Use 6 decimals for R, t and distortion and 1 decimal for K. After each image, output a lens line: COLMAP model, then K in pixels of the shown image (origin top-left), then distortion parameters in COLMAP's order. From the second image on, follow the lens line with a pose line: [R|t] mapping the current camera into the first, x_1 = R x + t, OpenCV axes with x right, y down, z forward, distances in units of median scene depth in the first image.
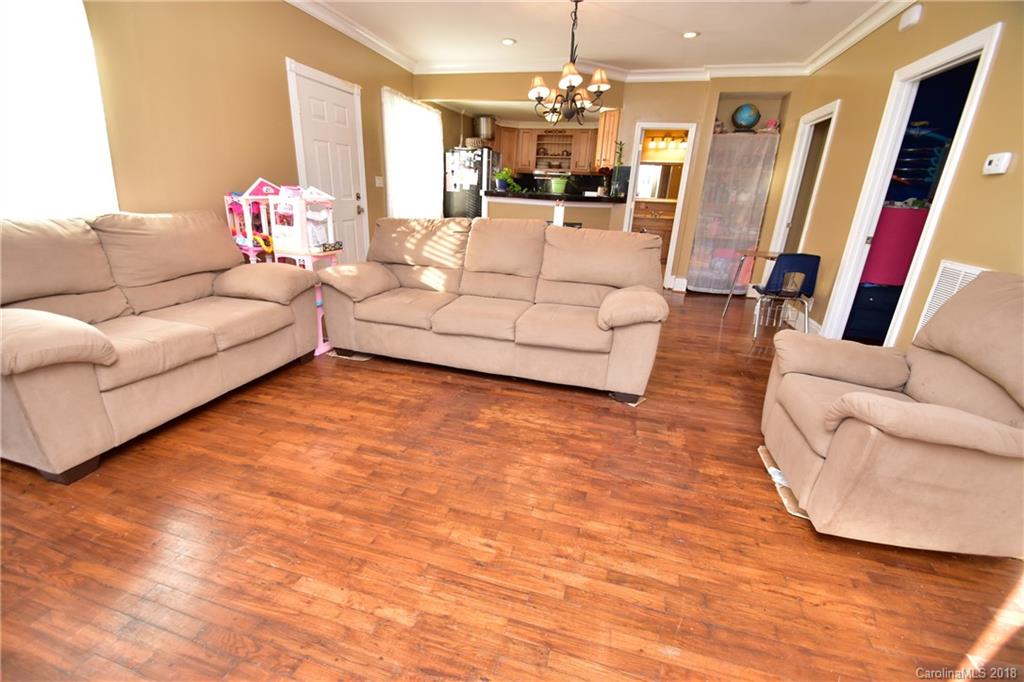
lens RADIAL K [[448.7, 0, 512.0], [0, 448.7, 341.0], [0, 0, 1]] dist [0.000524, -0.008505]
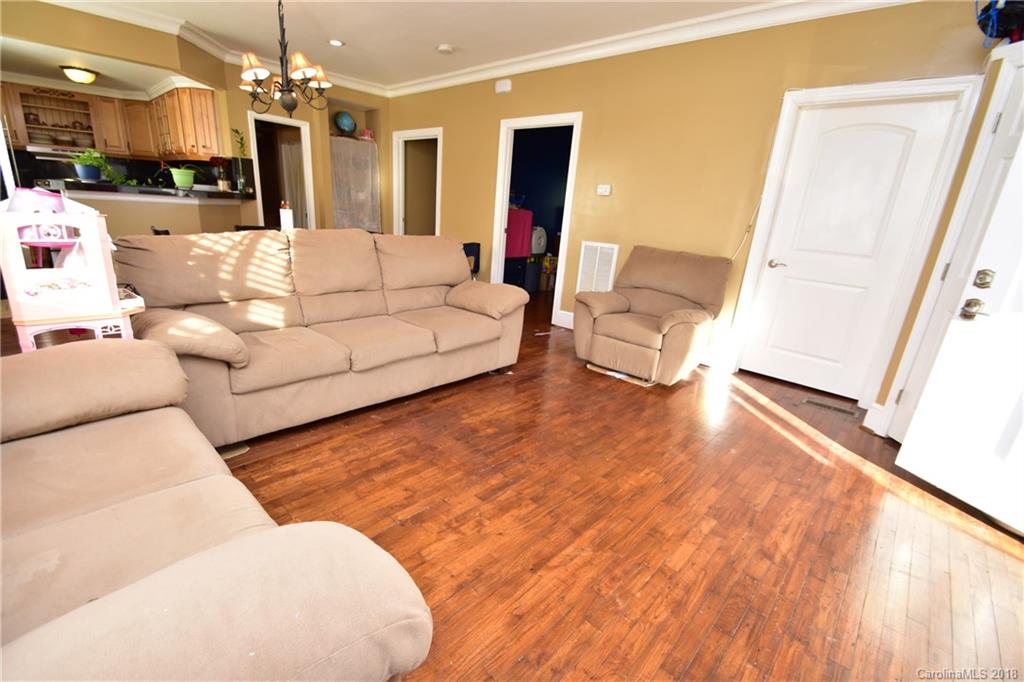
lens RADIAL K [[440.9, 0, 492.9], [0, 440.9, 341.5], [0, 0, 1]] dist [0.004480, -0.009219]
pose [[0.487209, -0.262251, 0.832977, -0.630491], [0.233392, 0.958250, 0.165180, -0.131814], [-0.841520, 0.113933, 0.528076, 0.303391]]
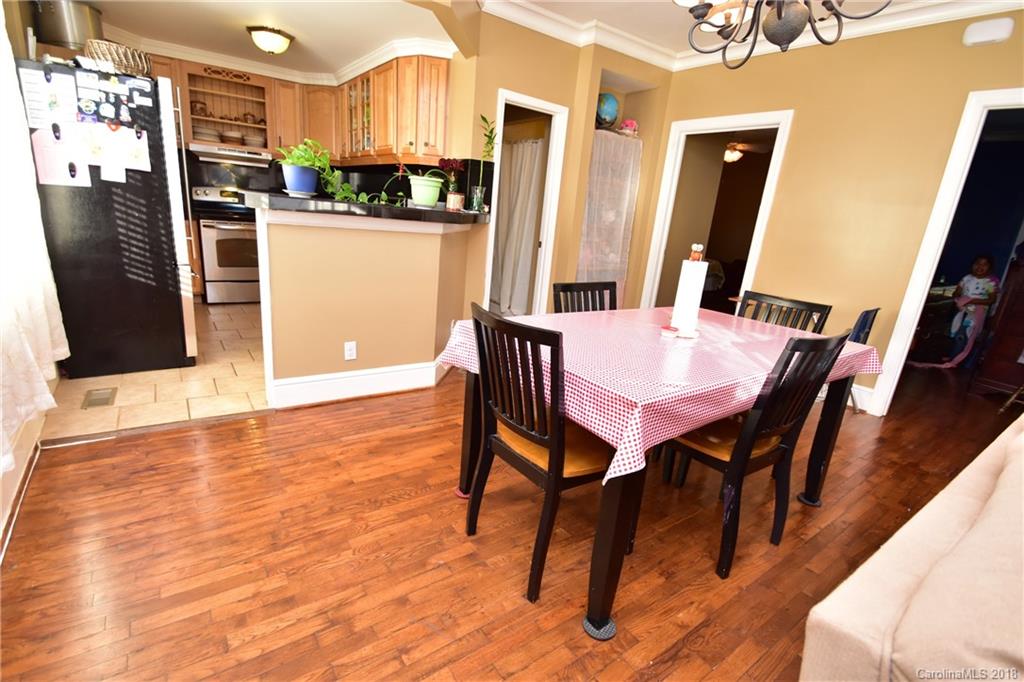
lens RADIAL K [[473.7, 0, 501.2], [0, 473.7, 346.4], [0, 0, 1]] dist [0.022831, -0.024701]
pose [[0.640474, -0.197491, 0.742152, -0.462802], [0.190186, 0.977056, 0.095871, -0.392787], [-0.744058, 0.079744, 0.663339, 1.113904]]
